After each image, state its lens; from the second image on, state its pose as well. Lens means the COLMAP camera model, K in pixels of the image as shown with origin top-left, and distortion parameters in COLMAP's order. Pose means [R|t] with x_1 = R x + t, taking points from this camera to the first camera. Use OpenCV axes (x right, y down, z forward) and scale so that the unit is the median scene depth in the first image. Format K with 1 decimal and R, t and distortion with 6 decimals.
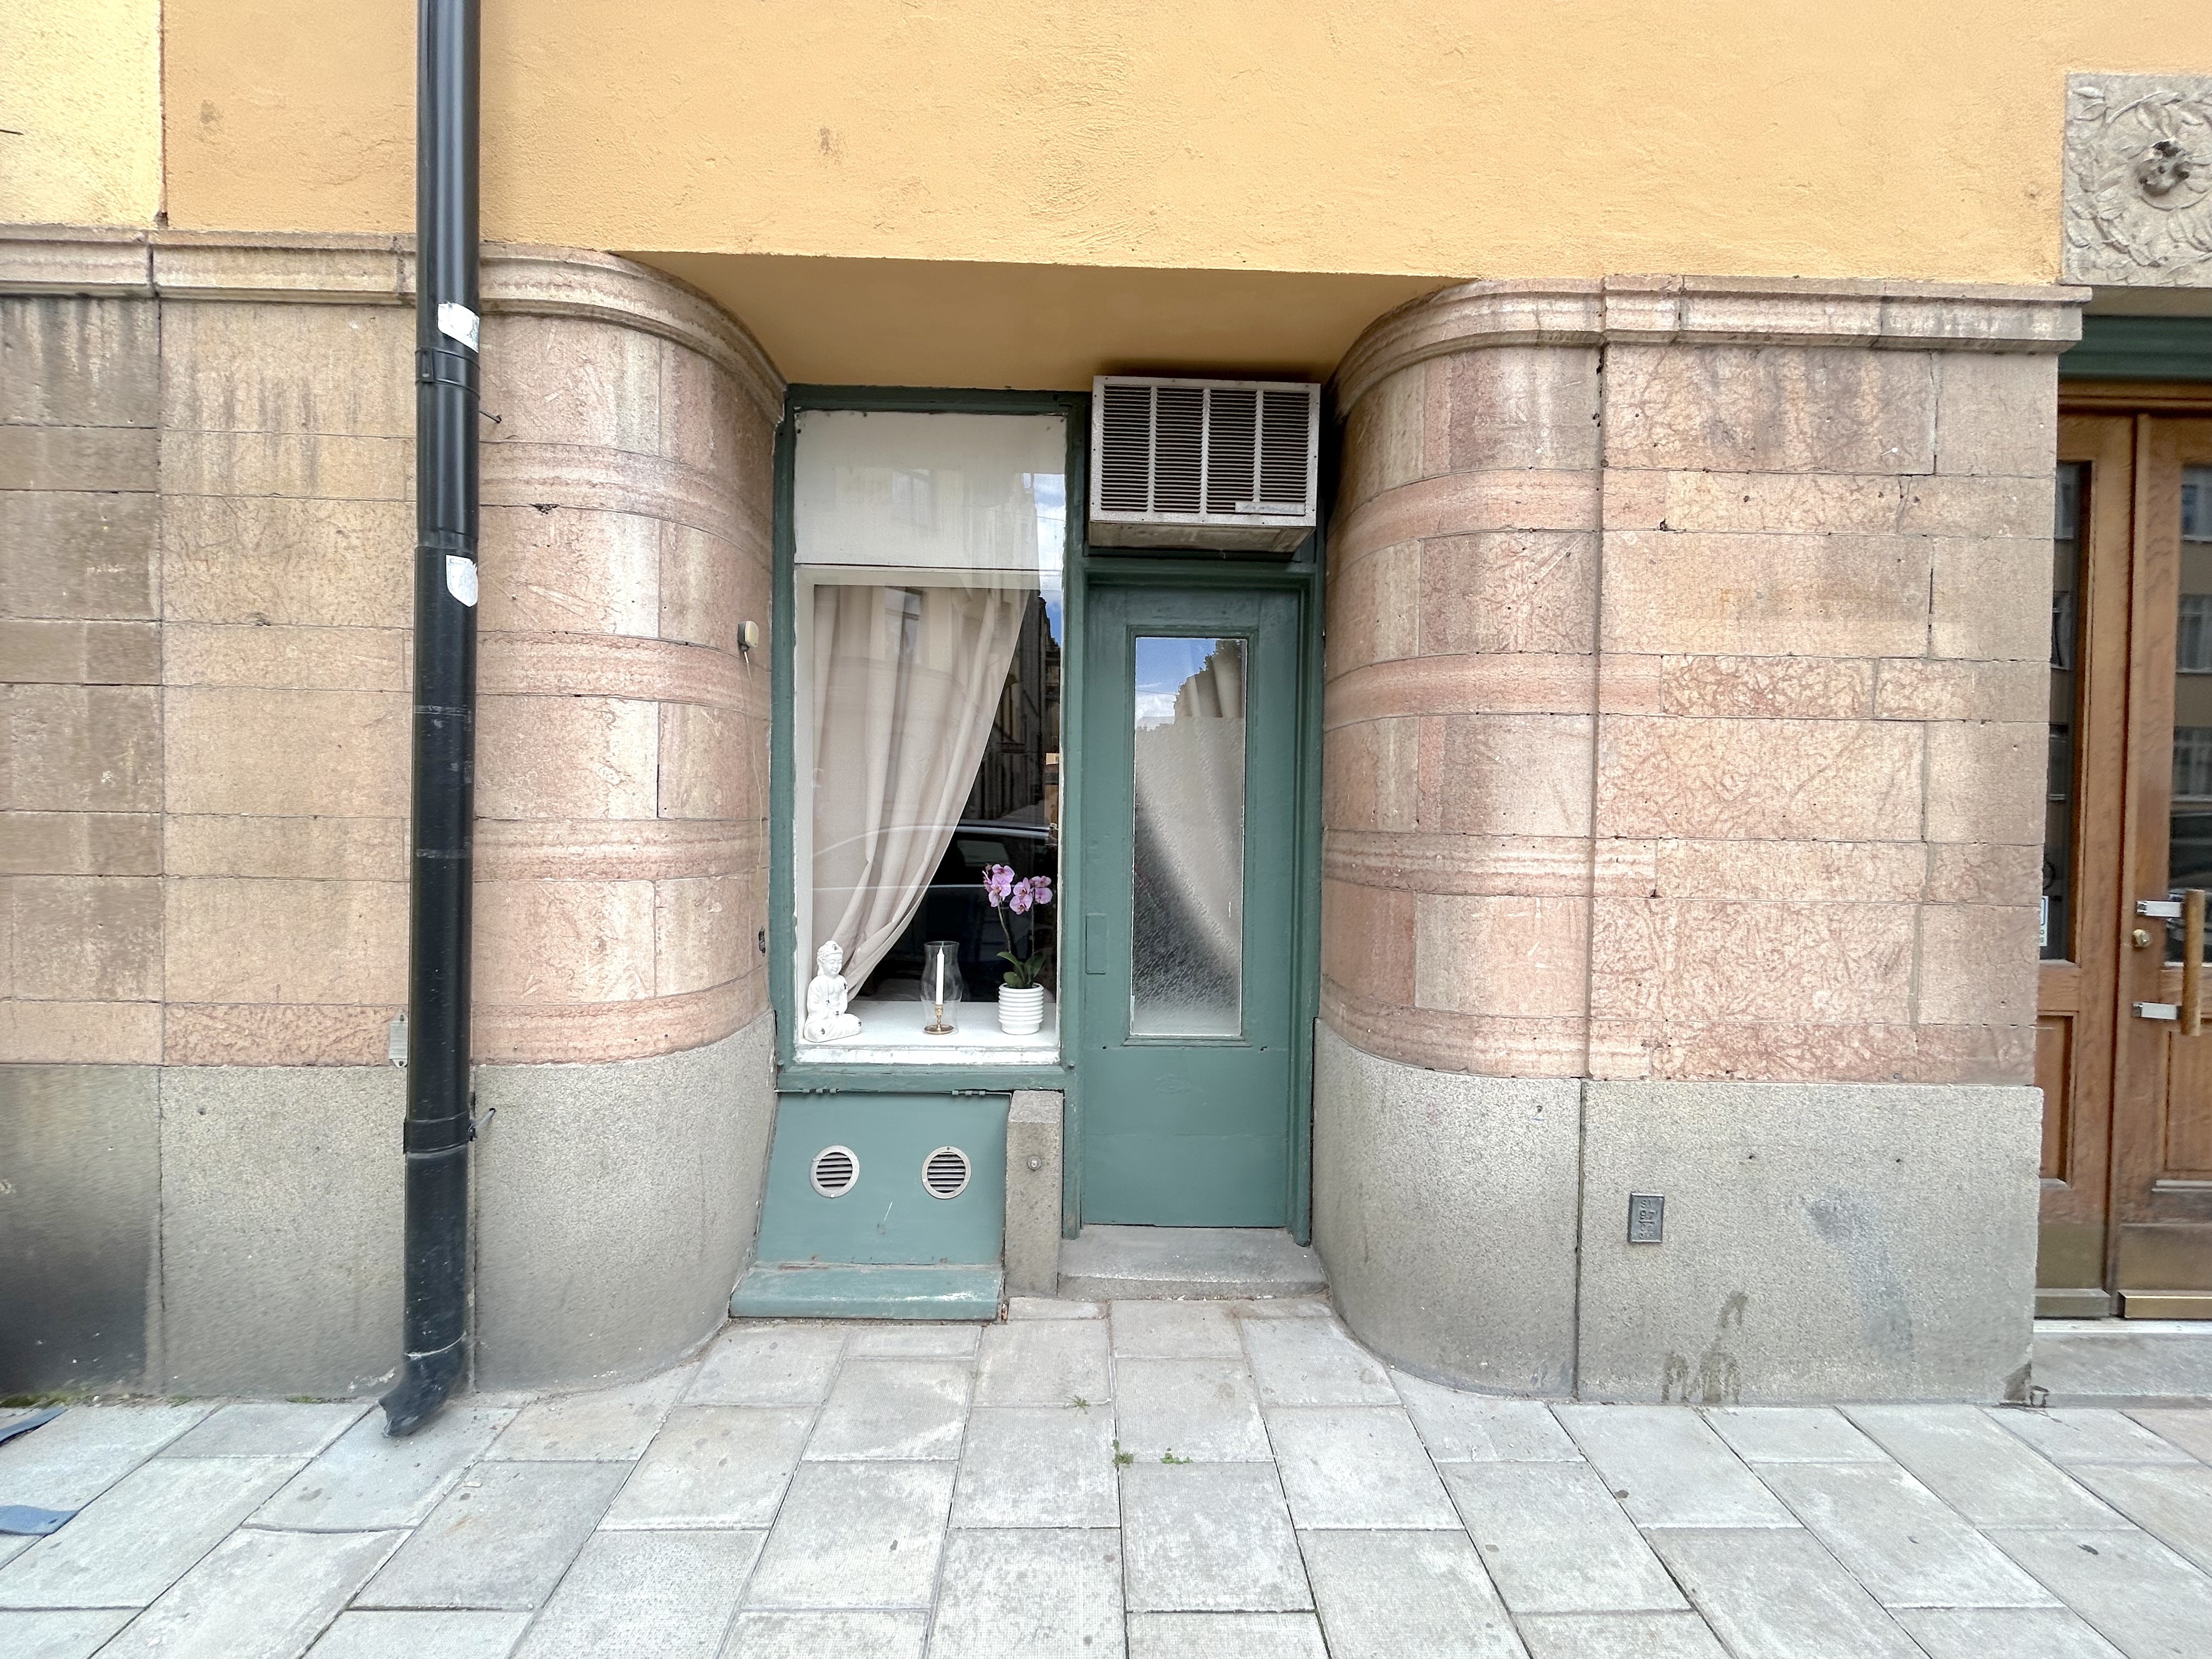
lens RADIAL K [[894.9, 0, 1105.1], [0, 894.9, 823.5], [0, 0, 1]] dist [-0.003284, 0.000985]
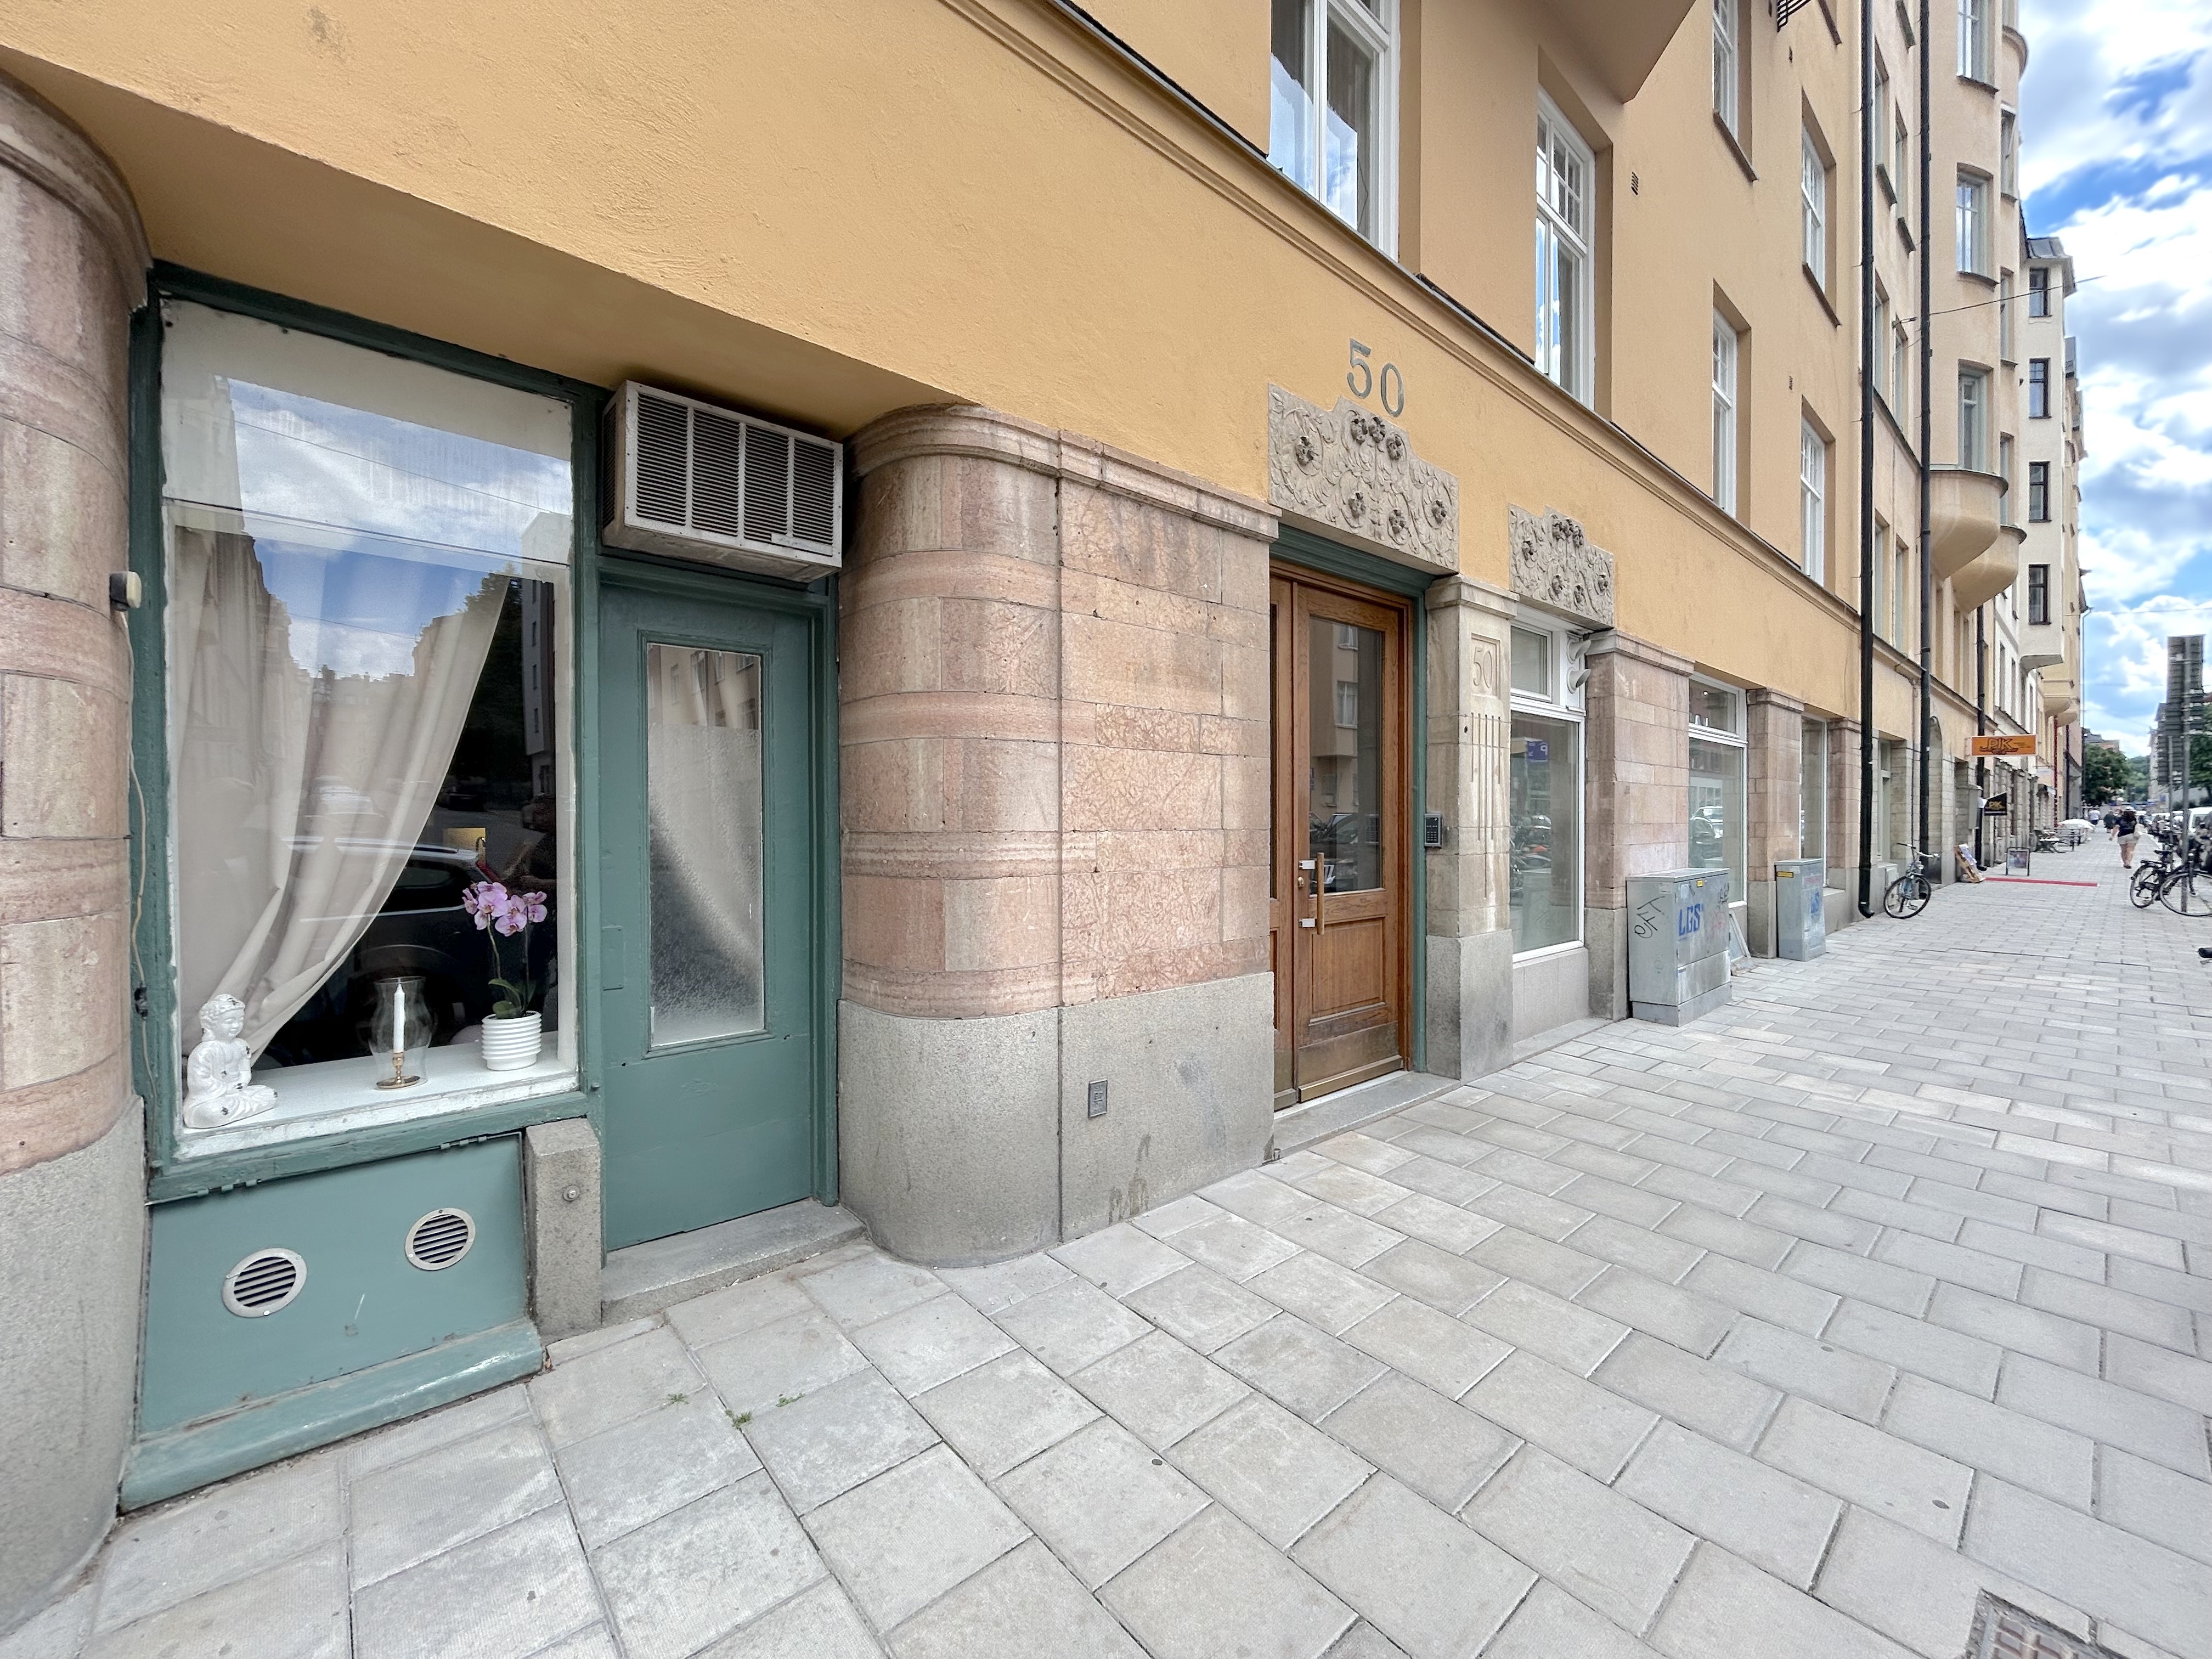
lens RADIAL K [[894.9, 0, 1105.1], [0, 894.9, 823.5], [0, 0, 1]] dist [-0.003284, 0.000985]
pose [[0.763470, -0.019250, 0.645557, -0.278110], [0.025440, 0.999676, -0.000277, 0.005096], [-0.645342, 0.016634, 0.763712, -0.096824]]
